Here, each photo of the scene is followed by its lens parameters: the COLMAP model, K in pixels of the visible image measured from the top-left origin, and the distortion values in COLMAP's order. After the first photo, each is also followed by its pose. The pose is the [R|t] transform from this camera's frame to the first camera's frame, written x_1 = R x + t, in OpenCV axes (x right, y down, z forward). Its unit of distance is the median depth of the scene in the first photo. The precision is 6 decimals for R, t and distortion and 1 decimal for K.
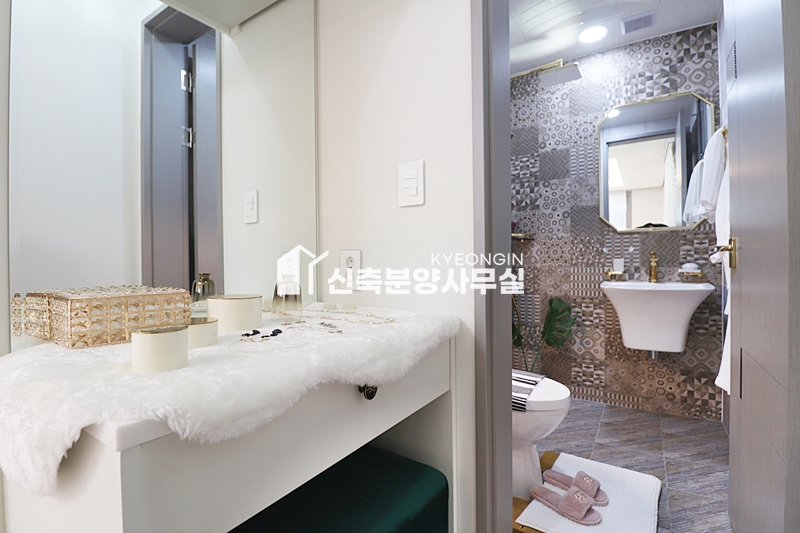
lens RADIAL K [[372.6, 0, 401.4], [0, 372.6, 265.4], [0, 0, 1]] dist [-0.000463, -0.015242]
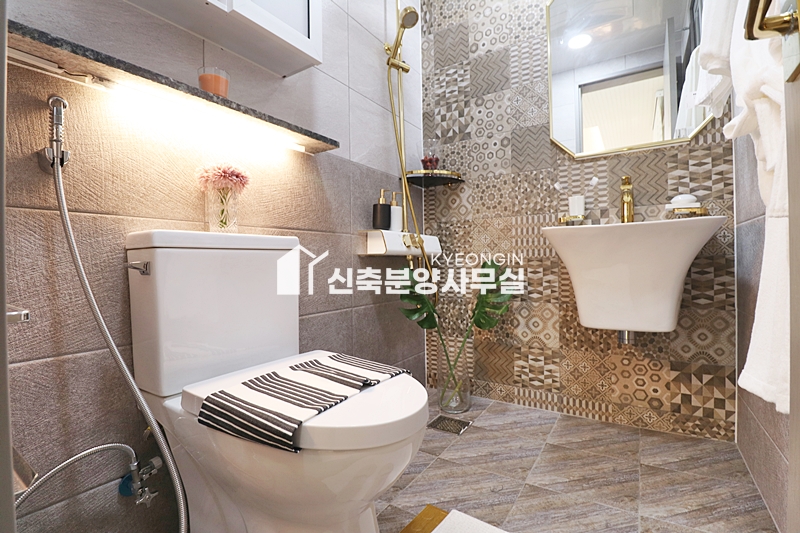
lens RADIAL K [[368.9, 0, 398.2], [0, 368.9, 264.7], [0, 0, 1]] dist [-0.000920, -0.013855]
pose [[0.999990, -0.004021, 0.001704, 0.254709], [0.004027, 0.999985, -0.003742, 0.102917], [-0.001689, 0.003749, 0.999992, 0.328851]]
